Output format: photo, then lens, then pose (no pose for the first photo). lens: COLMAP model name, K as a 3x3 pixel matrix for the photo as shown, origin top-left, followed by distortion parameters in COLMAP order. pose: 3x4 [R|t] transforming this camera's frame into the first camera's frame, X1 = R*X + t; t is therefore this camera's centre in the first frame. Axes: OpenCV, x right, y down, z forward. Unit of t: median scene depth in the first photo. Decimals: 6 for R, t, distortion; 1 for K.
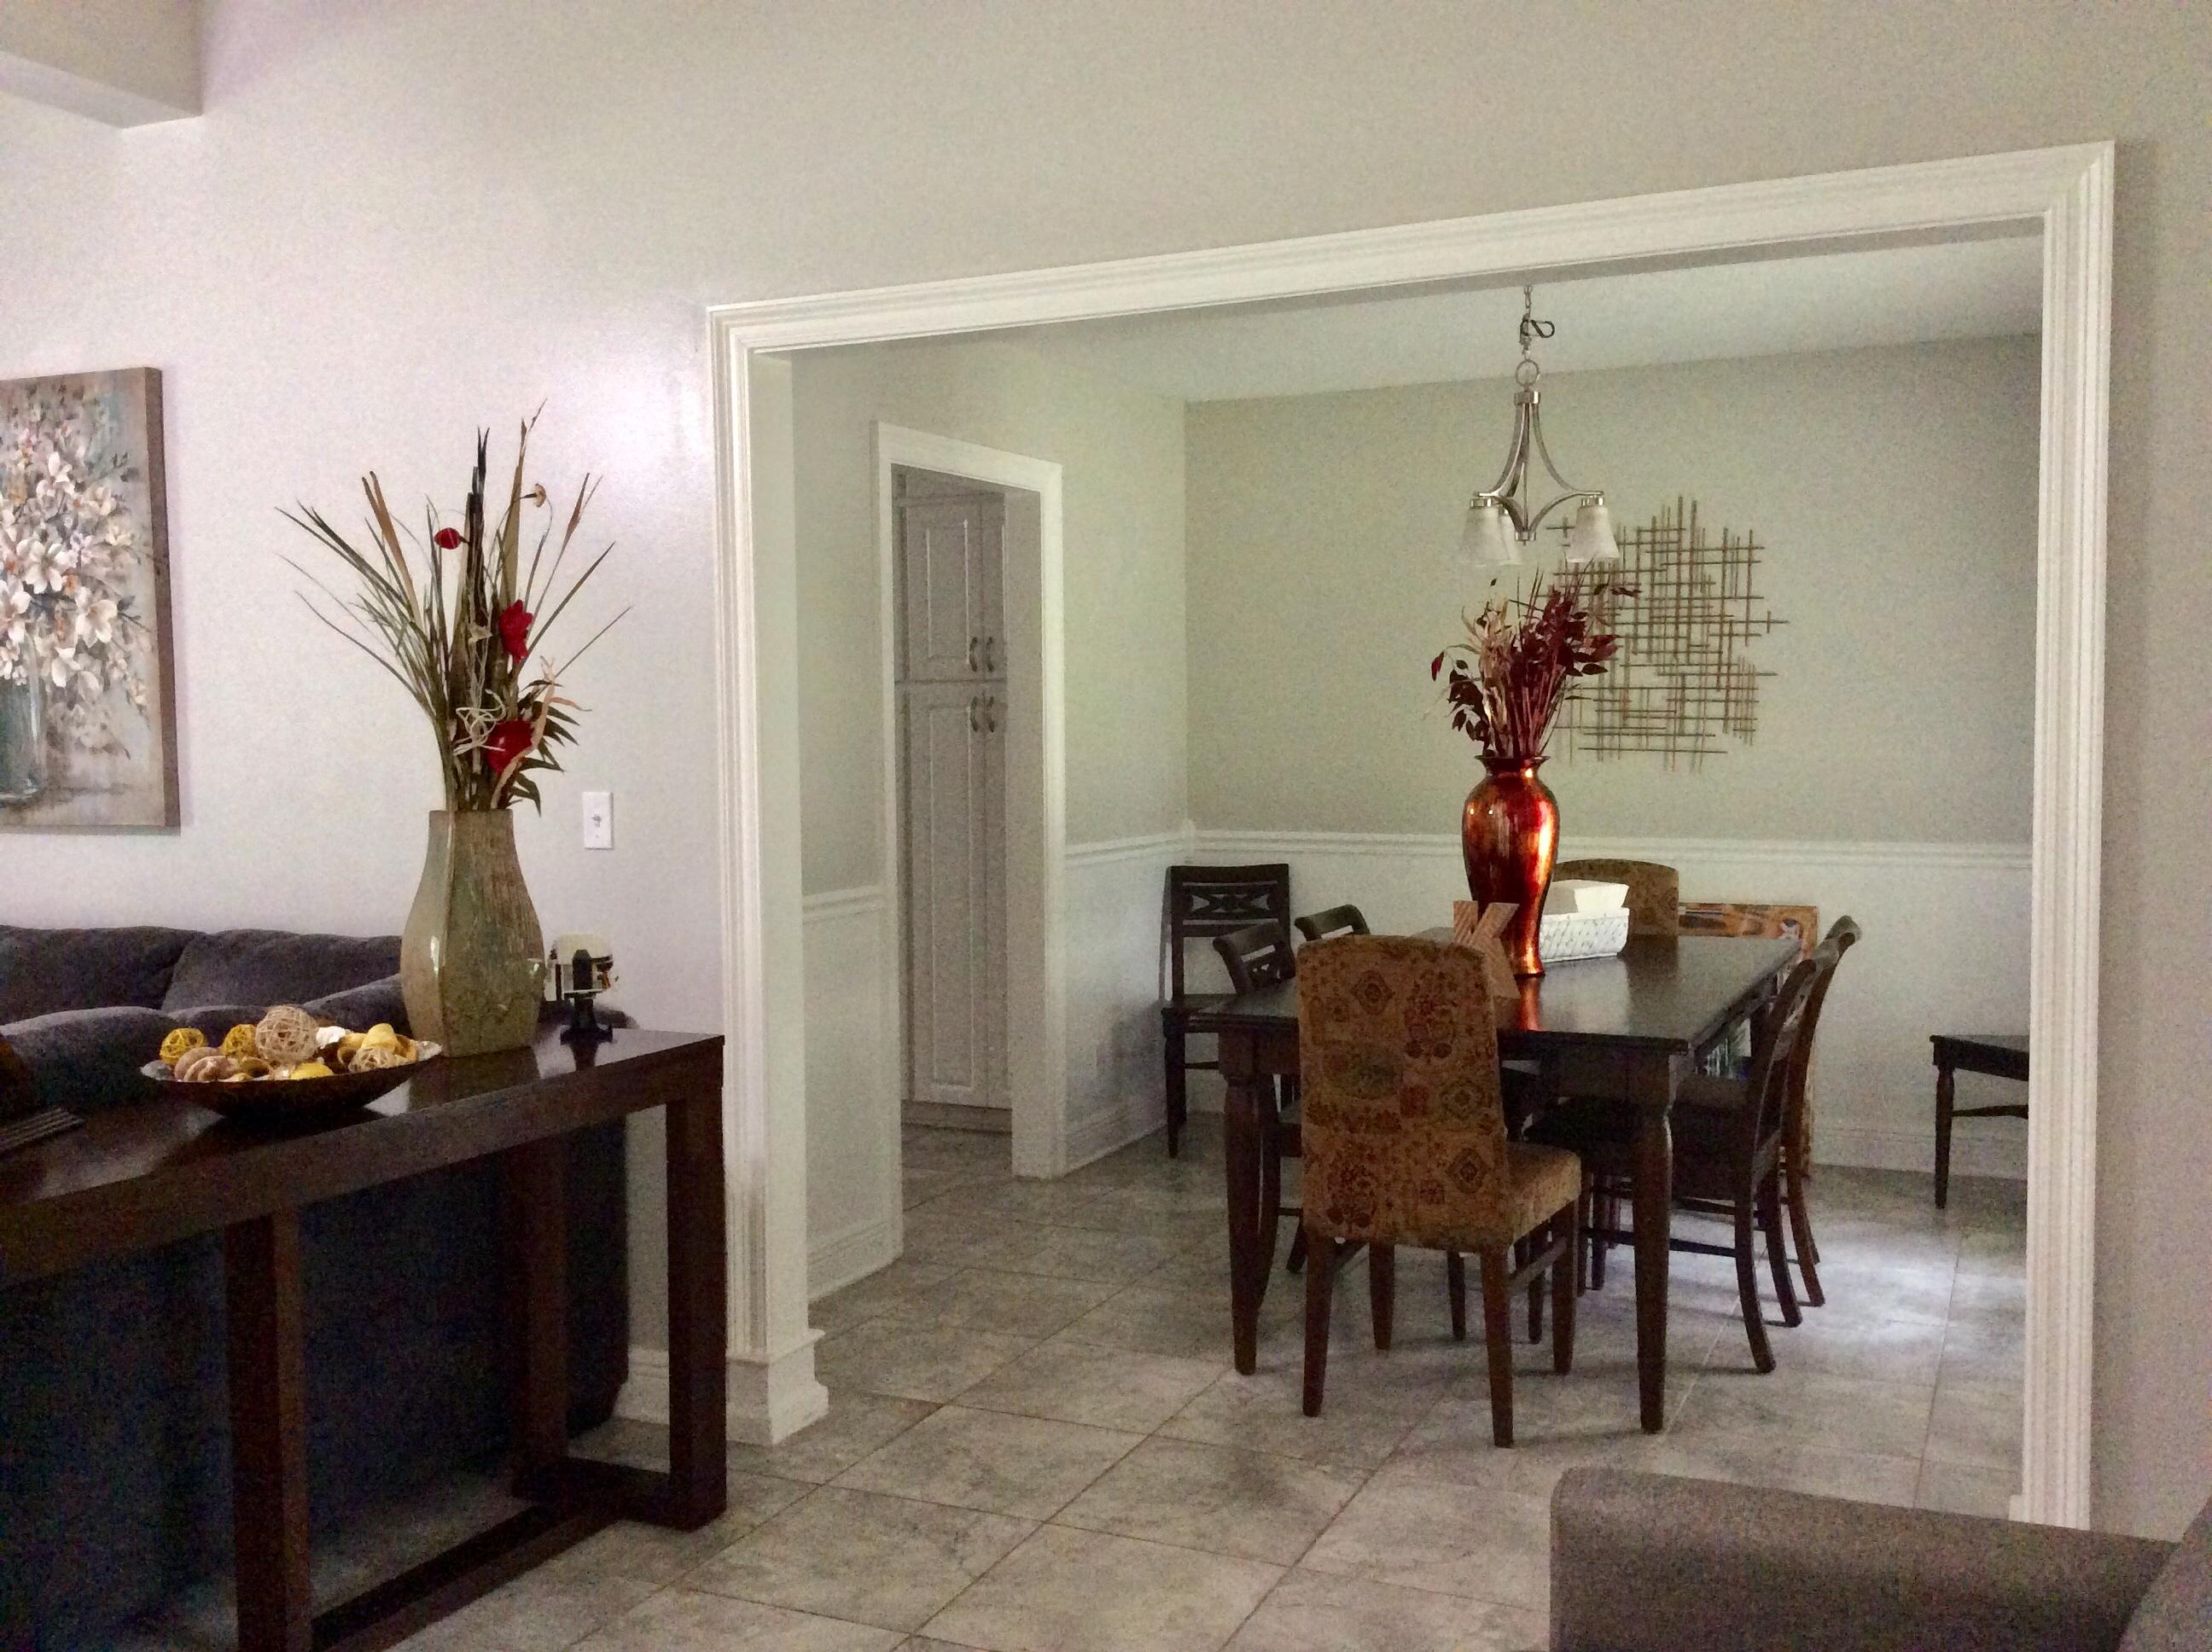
lens RADIAL K [[2047.6, 0, 1102.9], [0, 2047.6, 823.2], [0, 0, 1]] dist [0.055800, 0.000000]
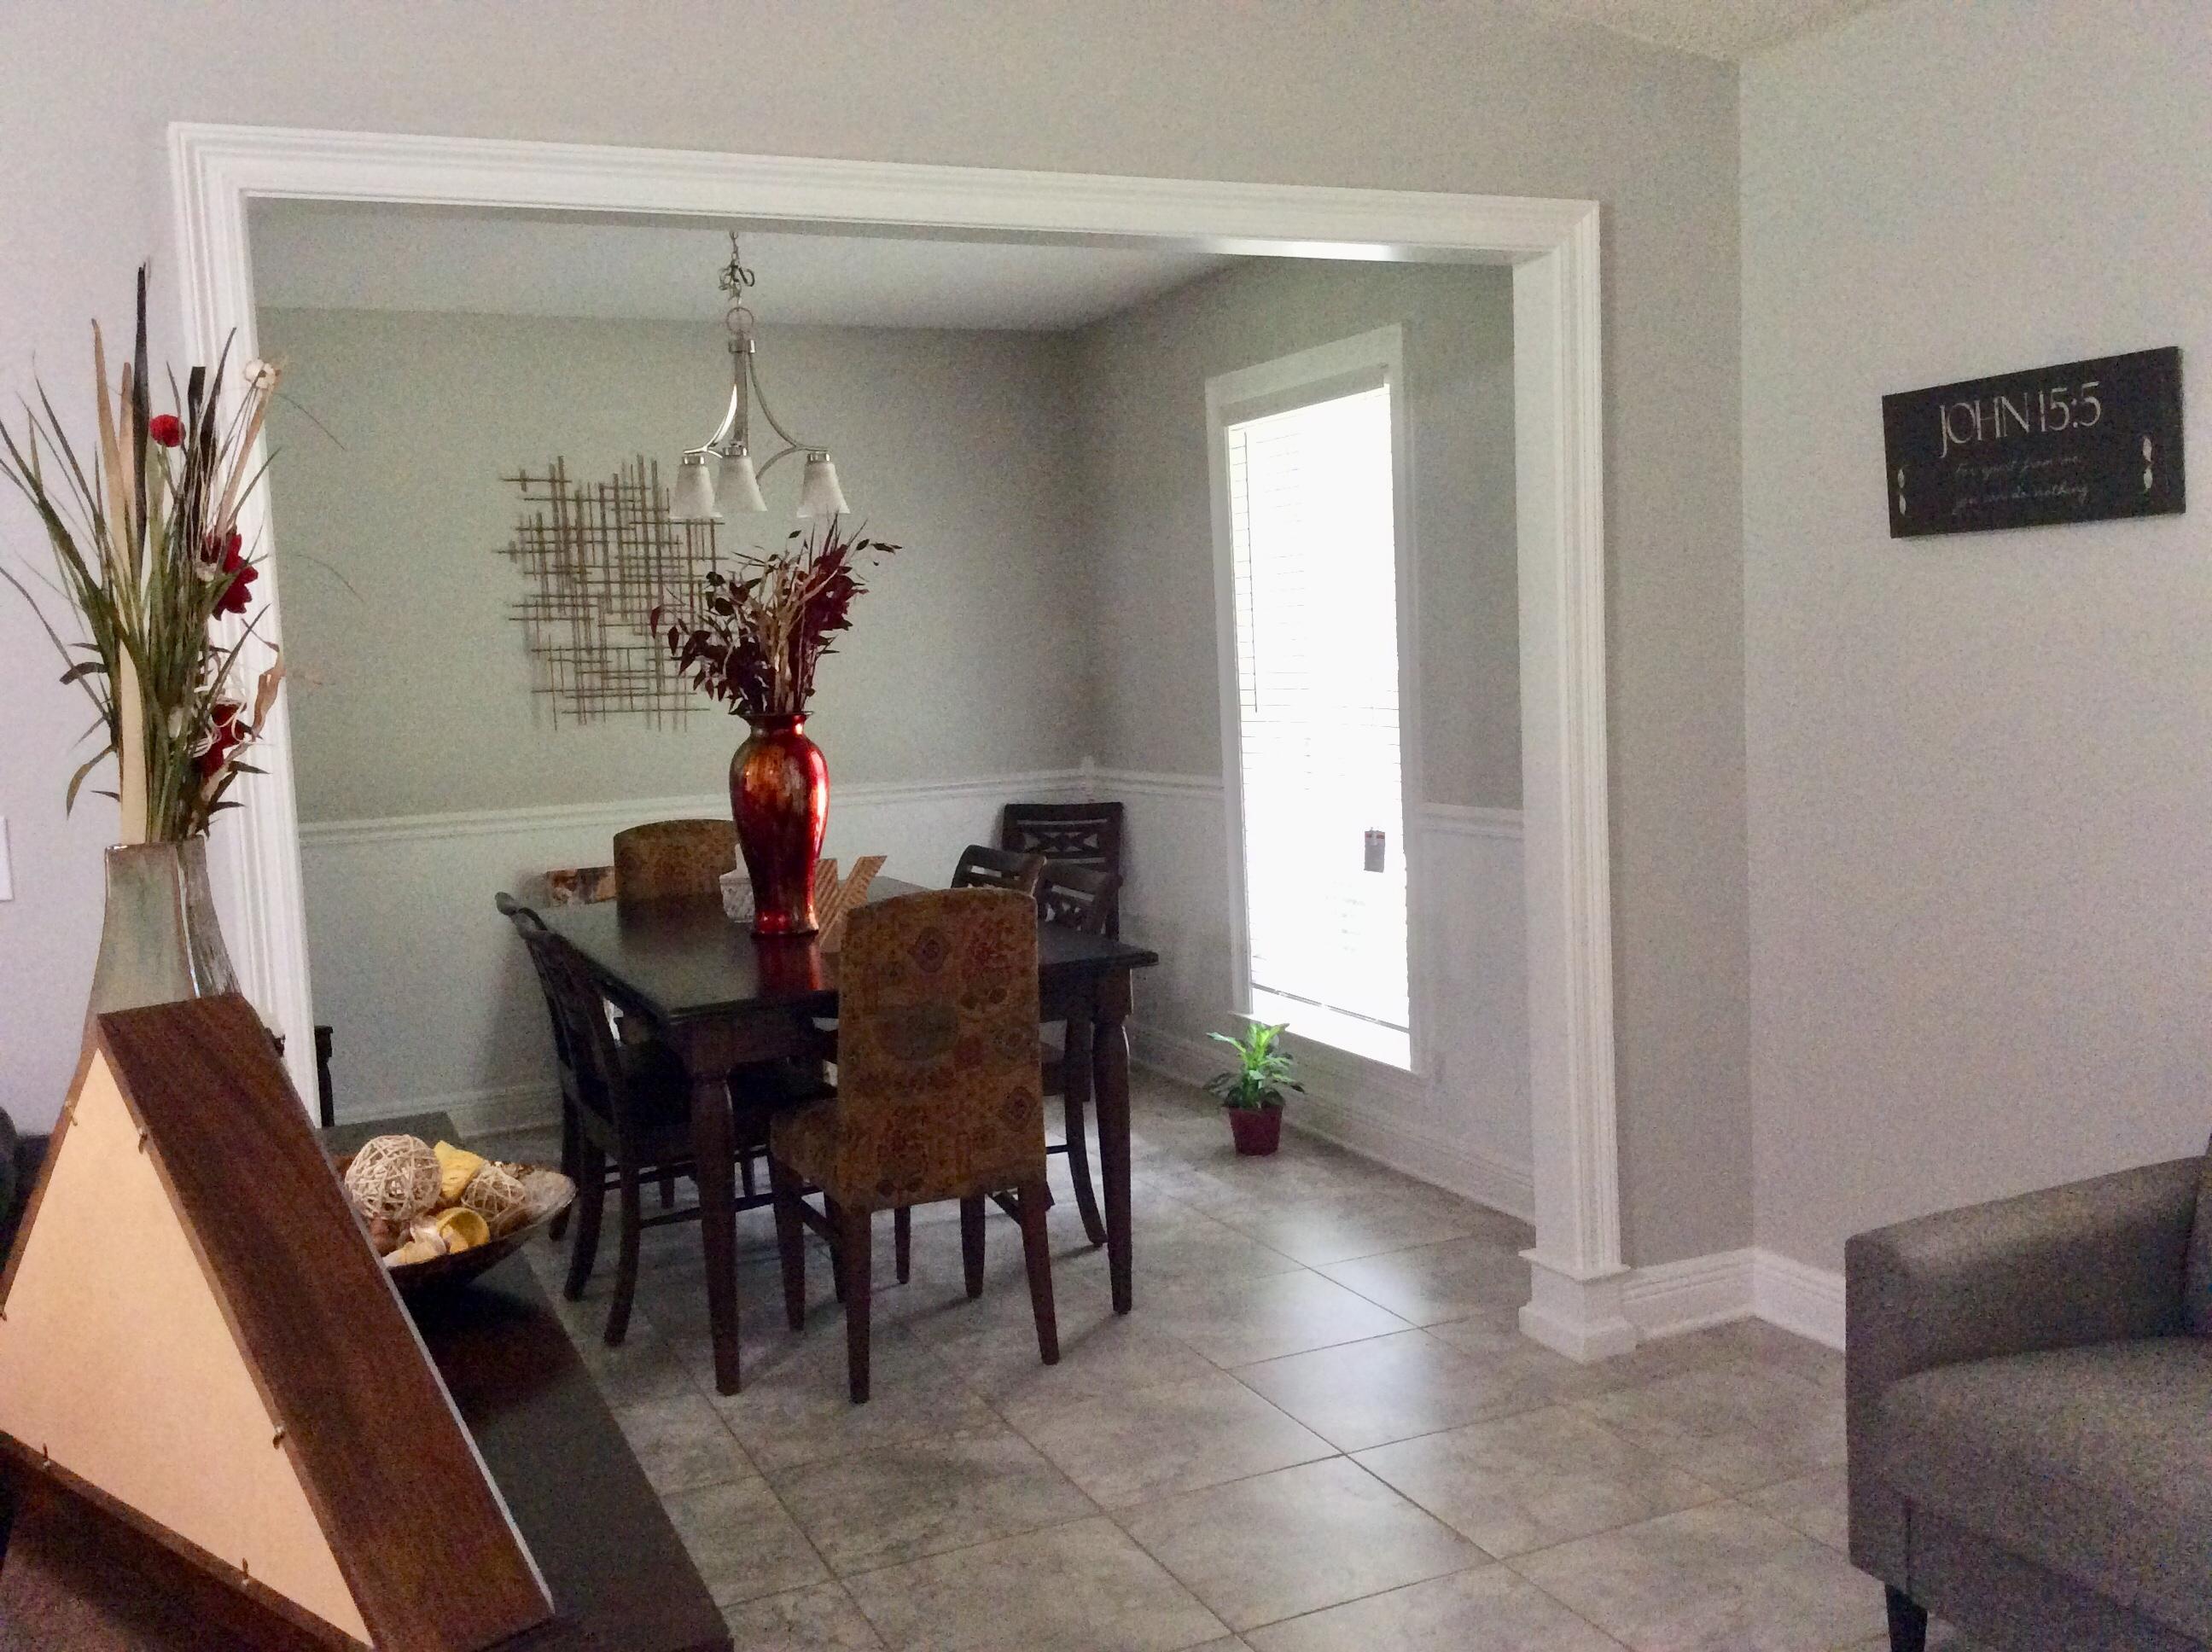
lens RADIAL K [[2047.6, 0, 1103.5], [0, 2047.6, 832.8], [0, 0, 1]] dist [0.055800, 0.000000]
pose [[0.645297, -0.093013, 0.758248, -0.375963], [0.080288, 0.995321, 0.053766, -0.013070], [-0.759701, 0.026183, 0.649746, 0.202521]]
